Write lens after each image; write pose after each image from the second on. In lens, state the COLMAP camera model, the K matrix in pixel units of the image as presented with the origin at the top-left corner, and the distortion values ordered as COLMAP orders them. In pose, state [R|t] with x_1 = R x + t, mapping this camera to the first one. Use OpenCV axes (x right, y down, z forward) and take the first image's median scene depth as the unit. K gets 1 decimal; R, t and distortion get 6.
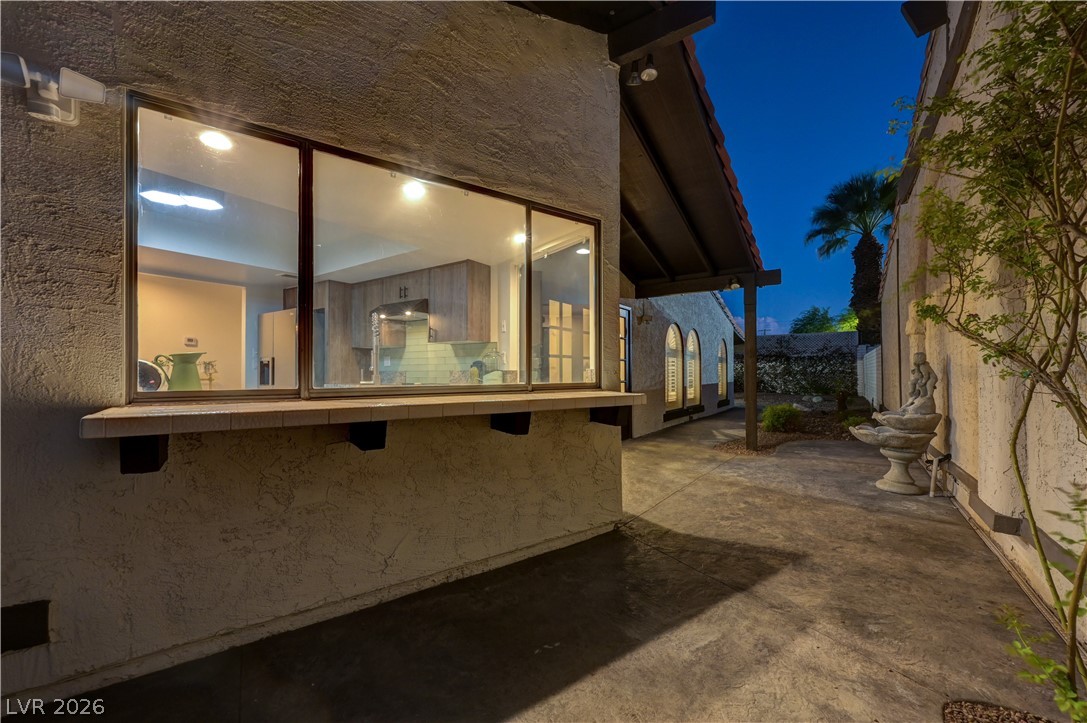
lens RADIAL K [[423.8, 0, 539.0], [0, 423.8, 365.1], [0, 0, 1]] dist [-0.002743, -0.000916]
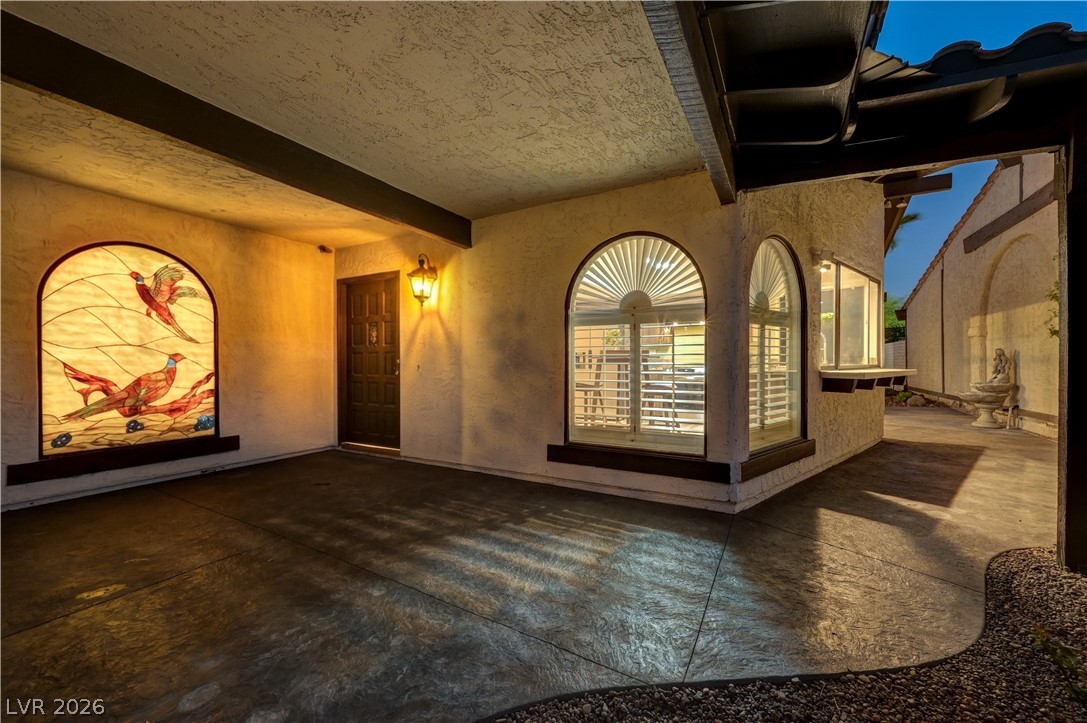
lens RADIAL K [[423.8, 0, 543.9], [0, 423.8, 362.8], [0, 0, 1]] dist [-0.002743, -0.000916]
pose [[0.994353, 0.001043, 0.106117, -0.369079], [-0.002846, 0.999854, 0.016843, 0.001806], [-0.106084, -0.017050, 0.994211, -0.172078]]
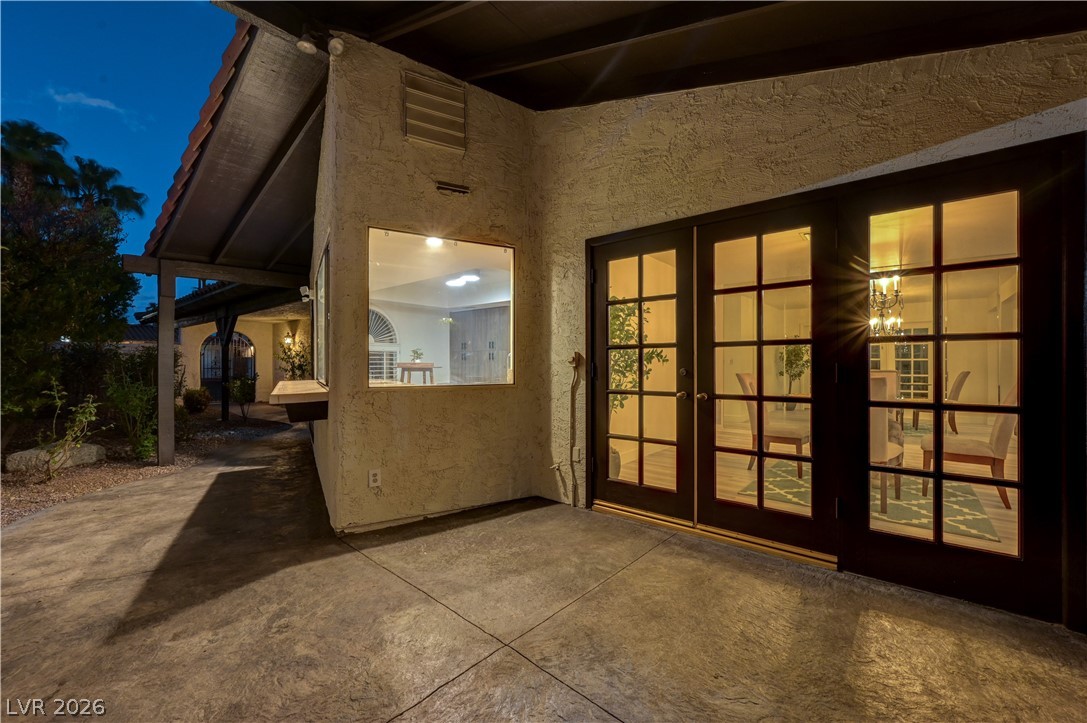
lens RADIAL K [[423.8, 0, 535.7], [0, 423.8, 365.6], [0, 0, 1]] dist [-0.002743, -0.000916]
pose [[-0.071158, -0.004065, -0.997457, 0.332354], [0.011594, 0.999921, -0.004902, 0.004223], [0.997398, -0.011913, -0.071105, 0.458781]]
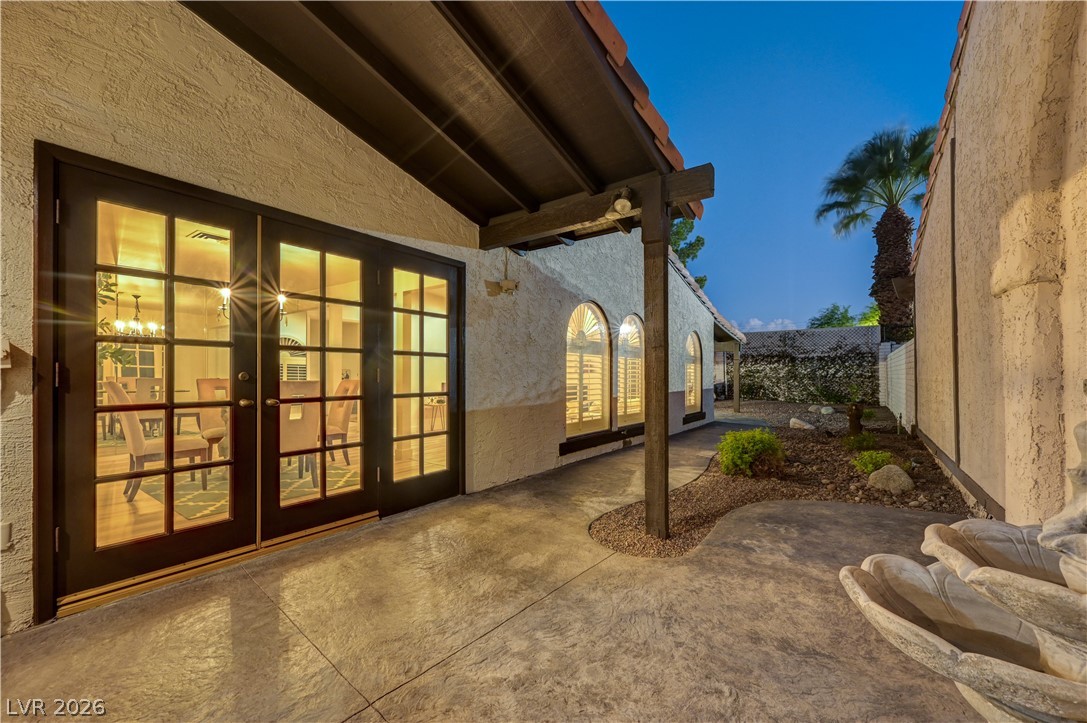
lens RADIAL K [[423.8, 0, 538.5], [0, 423.8, 369.3], [0, 0, 1]] dist [-0.002743, -0.000916]
pose [[0.999398, 0.003851, -0.034466, 0.178219], [-0.003641, 0.999974, 0.006170, 0.001098], [0.034488, -0.006041, 0.999387, 0.233516]]
